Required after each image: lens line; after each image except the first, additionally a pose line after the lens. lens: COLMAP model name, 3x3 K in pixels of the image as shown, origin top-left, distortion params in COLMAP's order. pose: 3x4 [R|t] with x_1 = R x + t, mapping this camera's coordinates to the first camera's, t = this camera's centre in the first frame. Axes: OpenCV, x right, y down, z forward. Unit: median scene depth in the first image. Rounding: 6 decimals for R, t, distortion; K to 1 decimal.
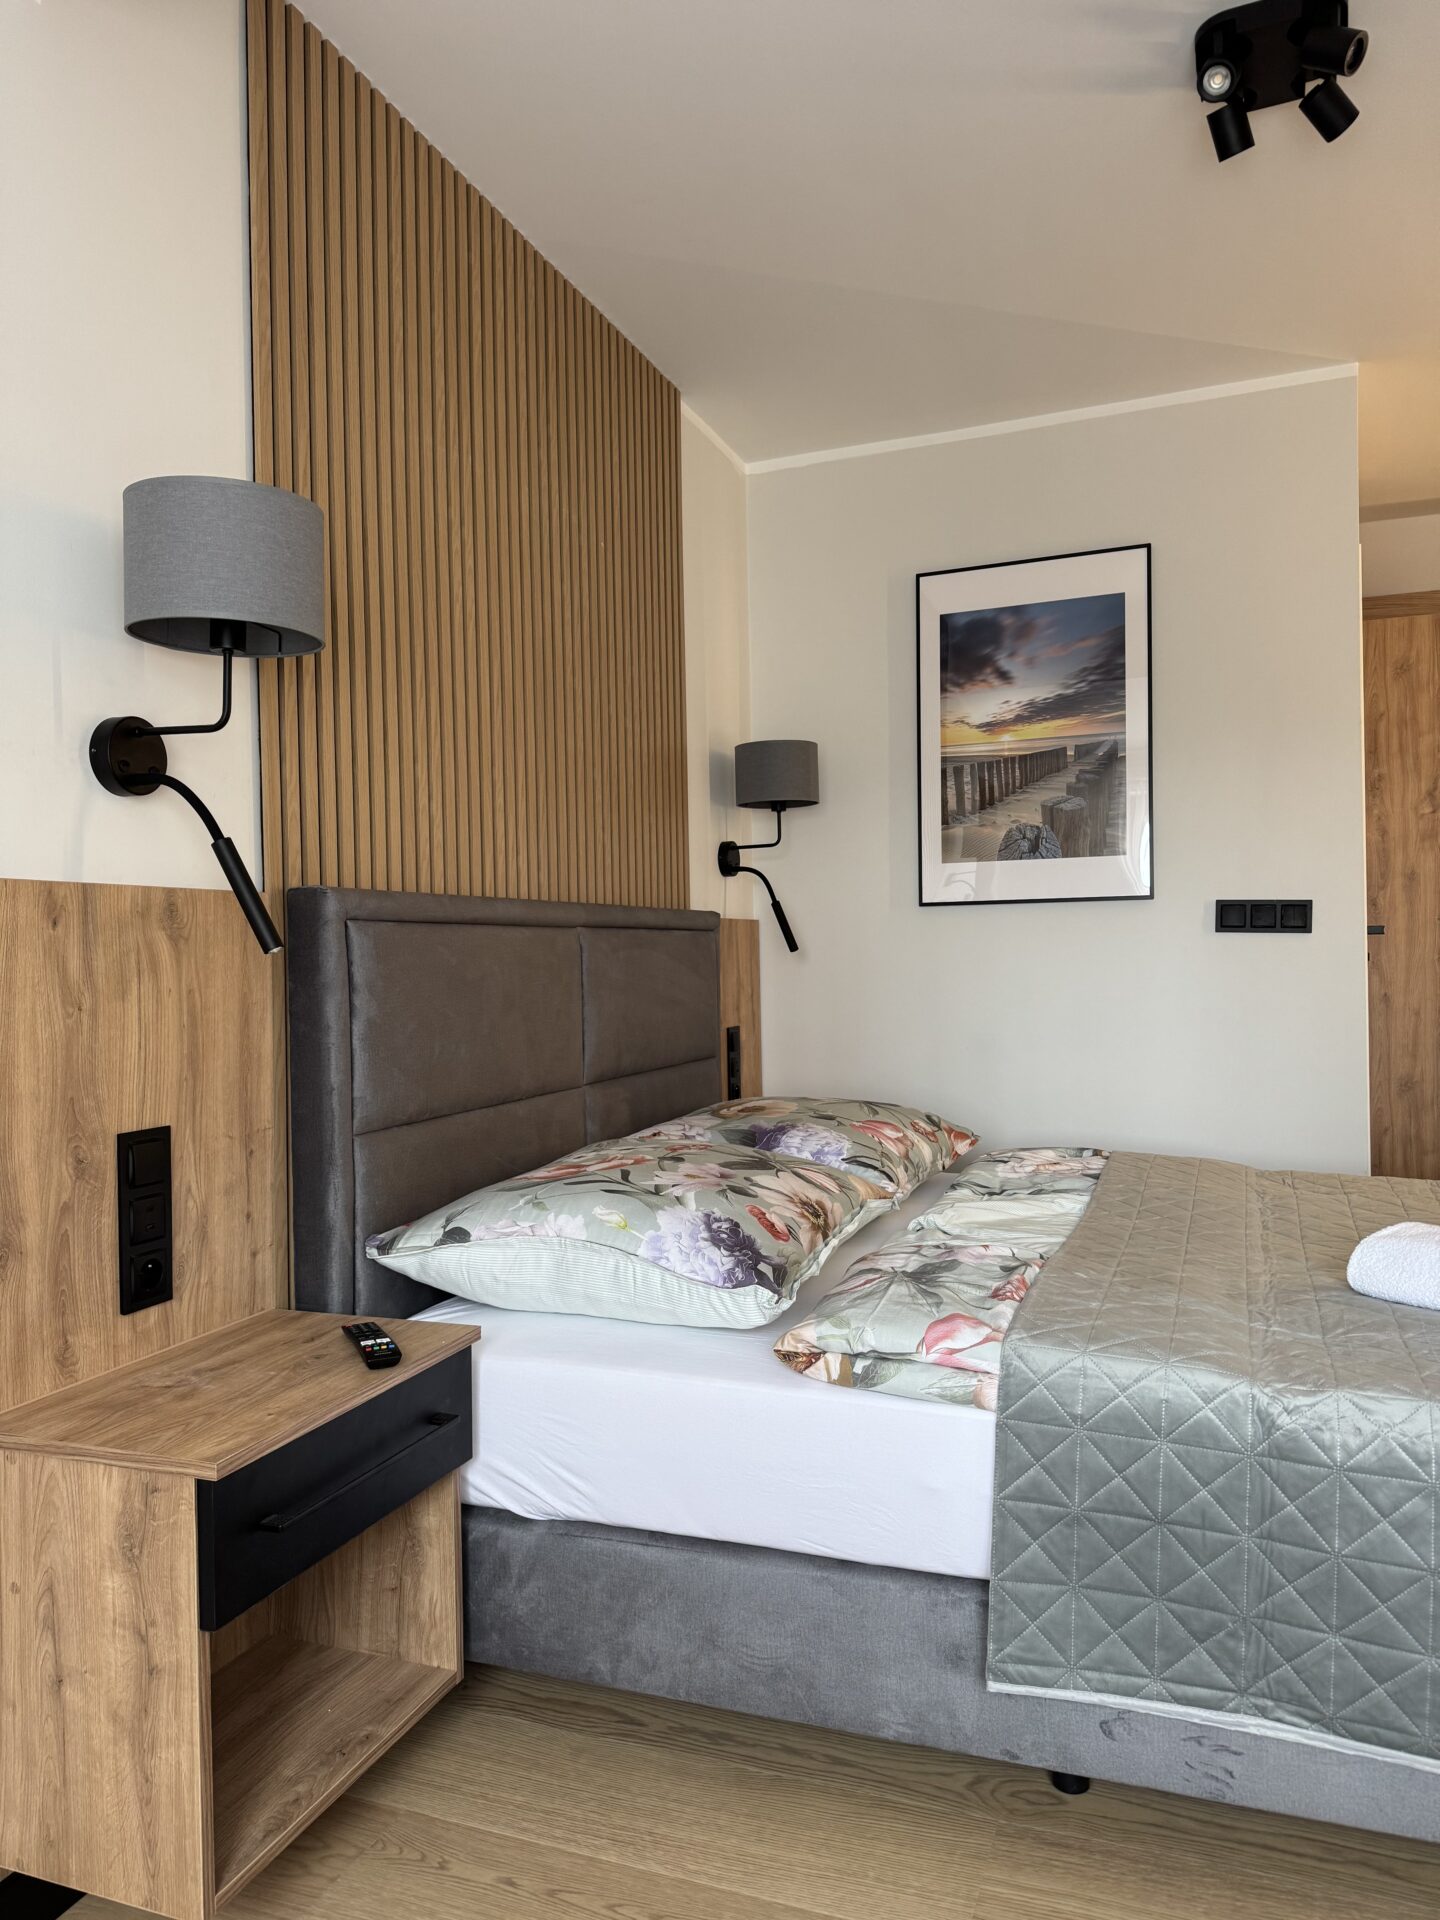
lens RADIAL K [[1340.3, 0, 714.3], [0, 1340.3, 962.8], [0, 0, 1]] dist [0.109528, -0.163252]
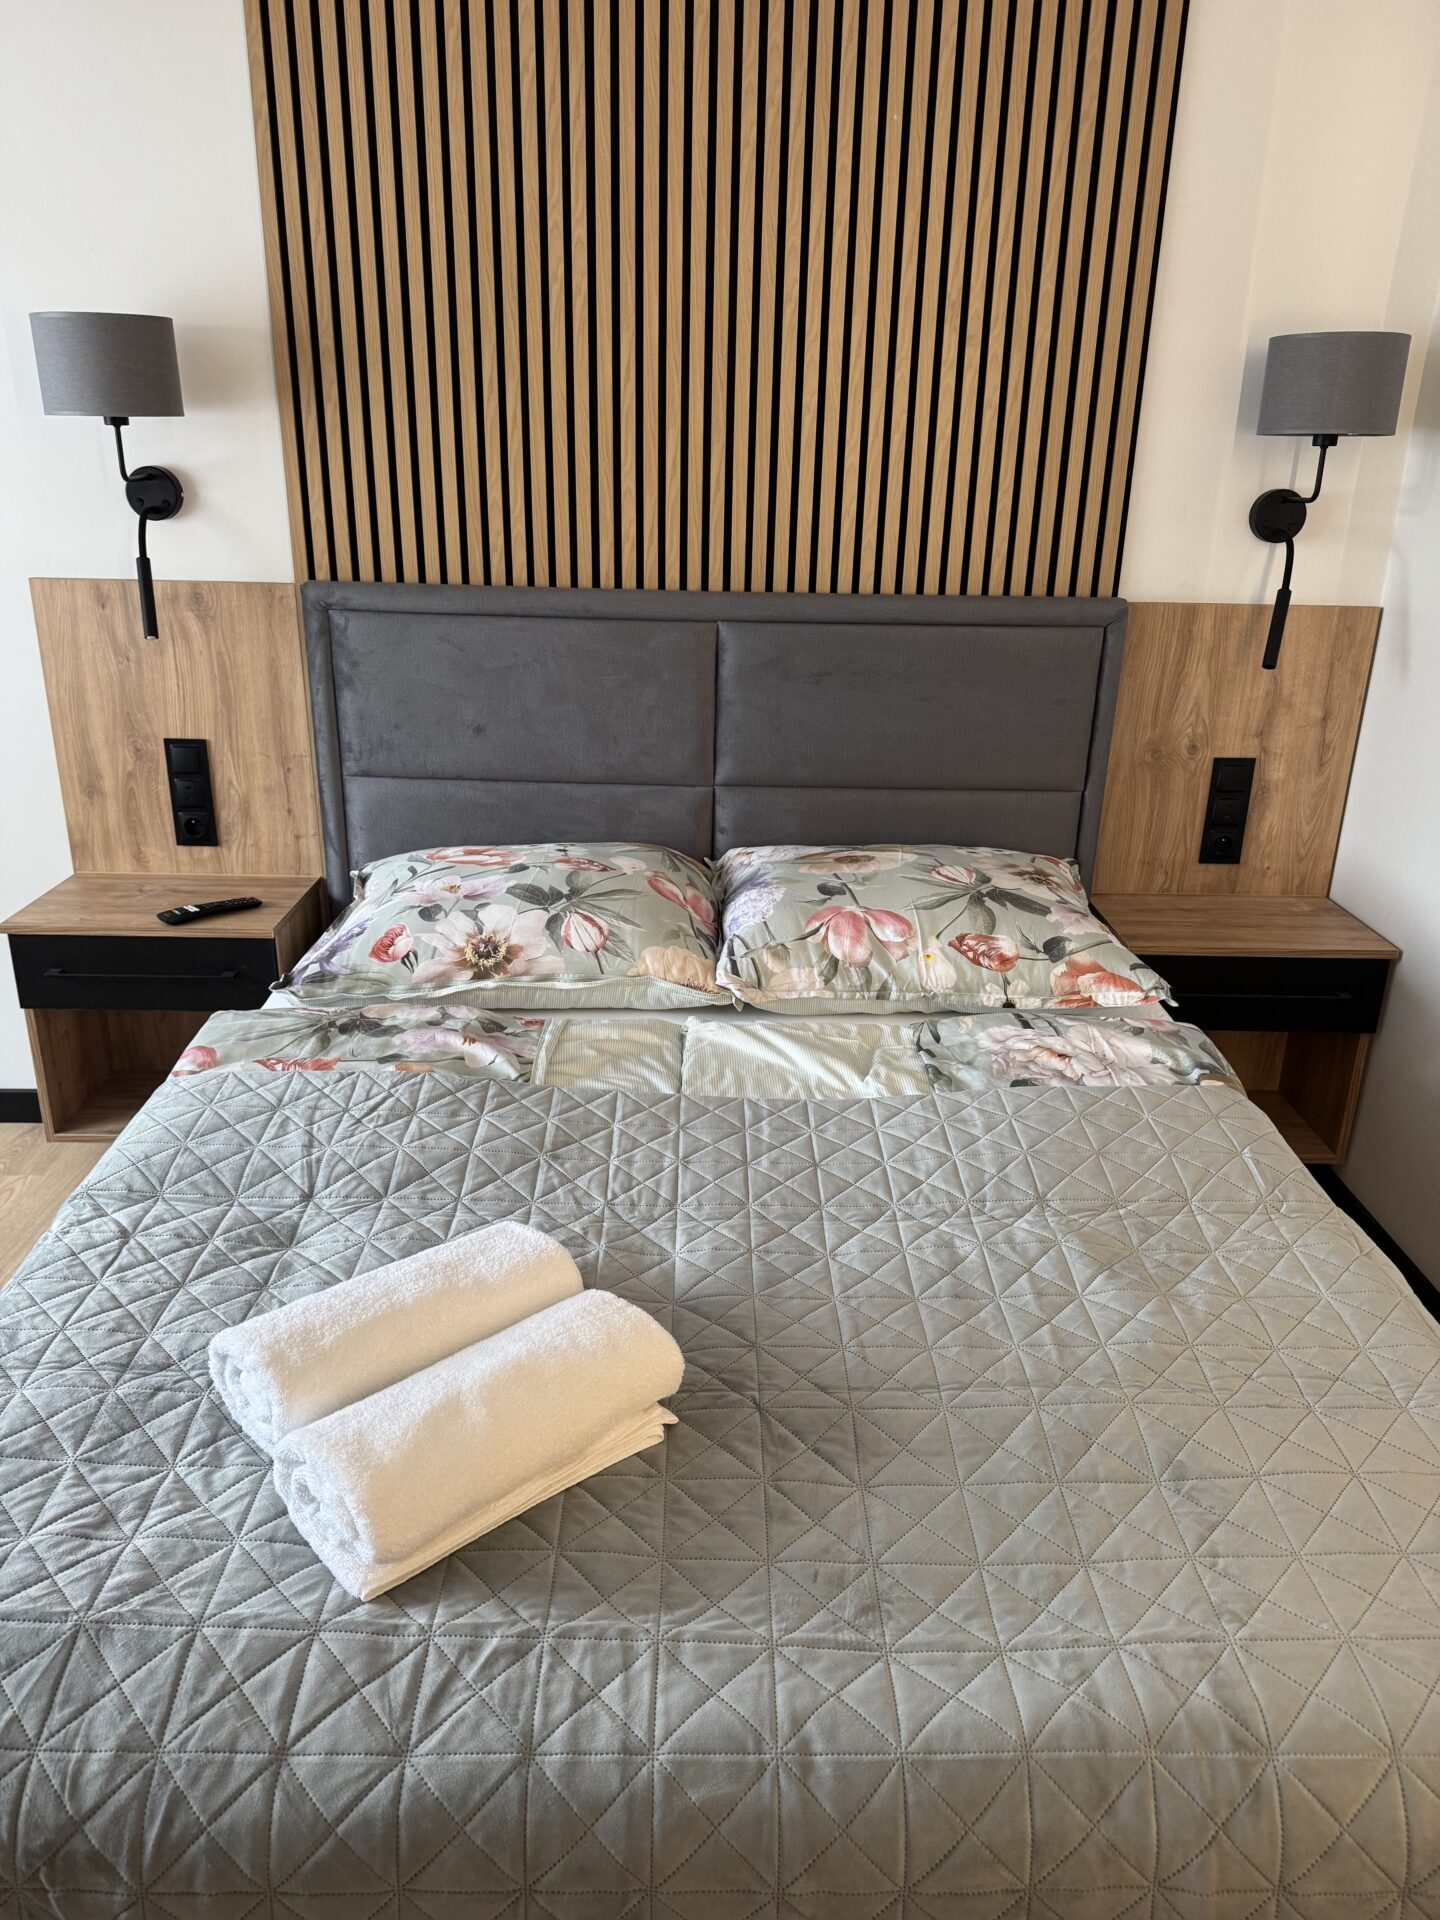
lens RADIAL K [[1346.9, 0, 722.6], [0, 1346.9, 968.1], [0, 0, 1]] dist [0.053958, -0.094612]
pose [[0.367396, 0.351118, -0.861241, 1.165537], [-0.035614, 0.930633, 0.364216, -0.209379], [0.929382, -0.103140, 0.354416, 0.899215]]
